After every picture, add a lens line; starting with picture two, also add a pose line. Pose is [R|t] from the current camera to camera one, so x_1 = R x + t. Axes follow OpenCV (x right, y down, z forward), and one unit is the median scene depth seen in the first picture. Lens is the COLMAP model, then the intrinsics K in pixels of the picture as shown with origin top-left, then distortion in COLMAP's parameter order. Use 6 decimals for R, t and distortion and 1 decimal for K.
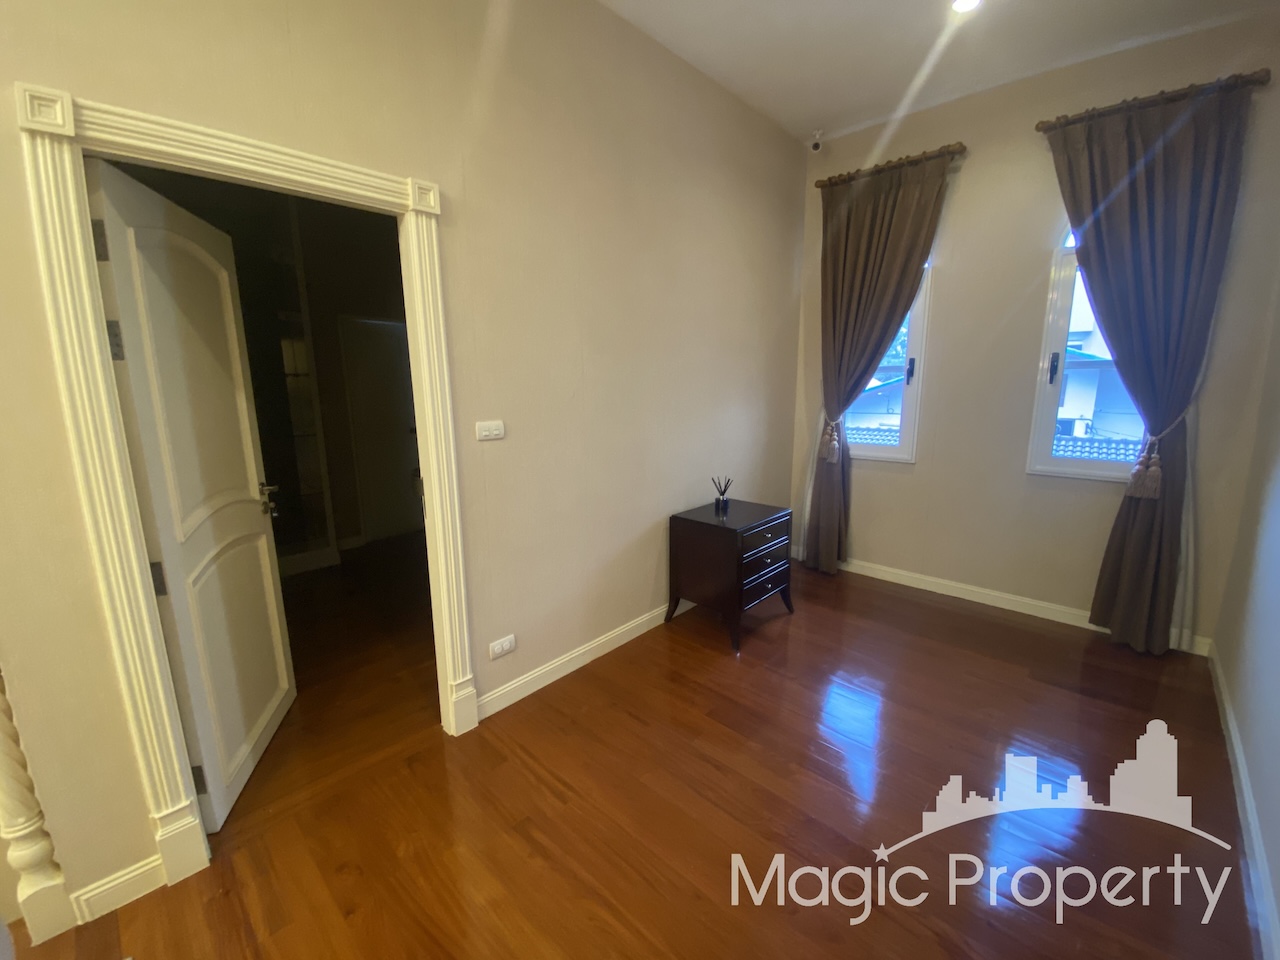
lens RADIAL K [[514.1, 0, 639.2], [0, 514.1, 478.4], [0, 0, 1]] dist [0.021284, -0.018174]
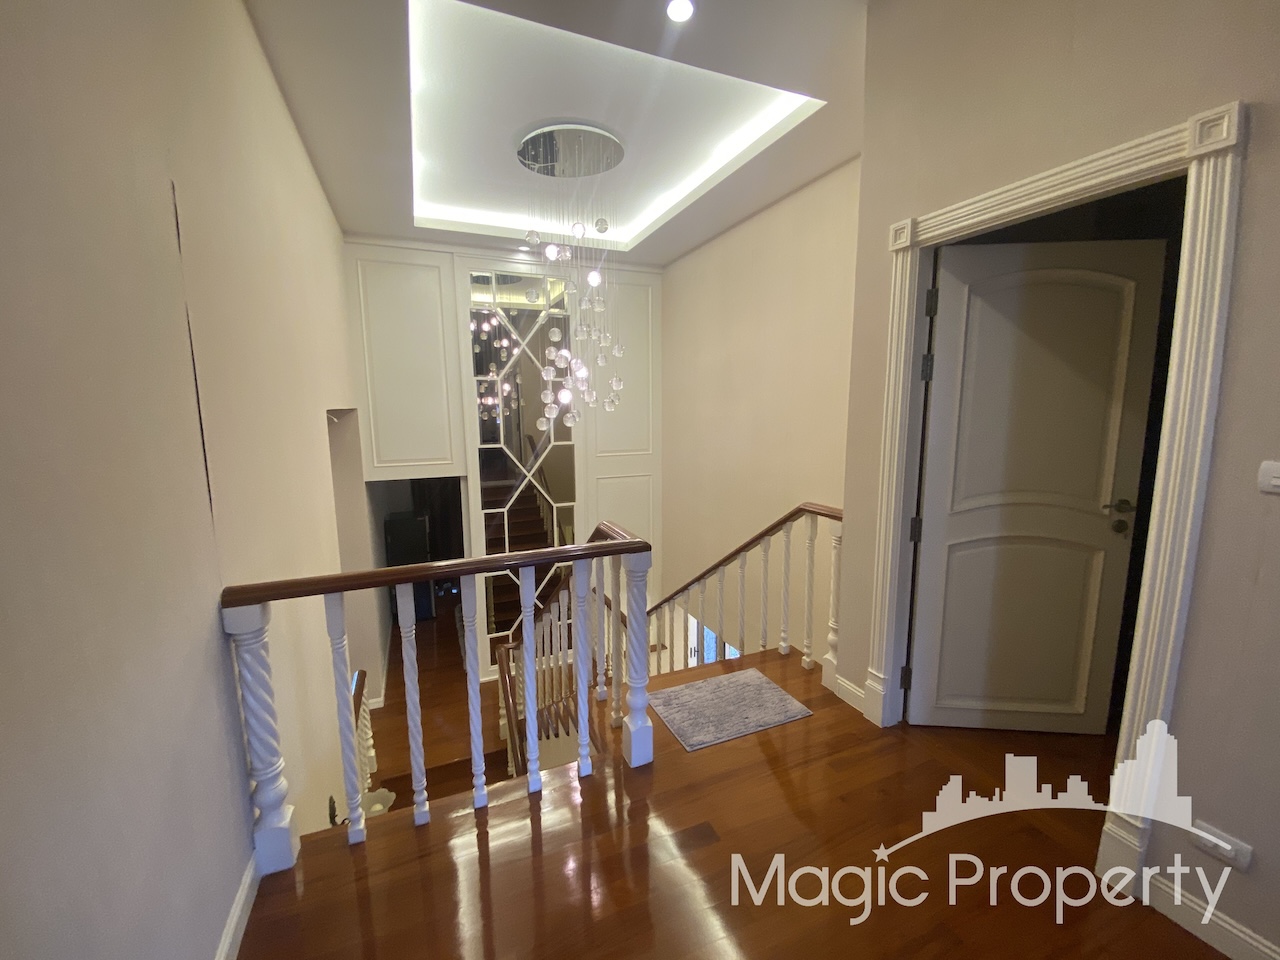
lens RADIAL K [[514.1, 0, 639.2], [0, 514.1, 478.4], [0, 0, 1]] dist [0.021284, -0.018174]
pose [[-0.372899, 0.155394, -0.914767, 0.679017], [-0.143223, 0.964421, 0.222213, -0.160718], [0.916752, 0.213879, -0.337376, 0.744444]]
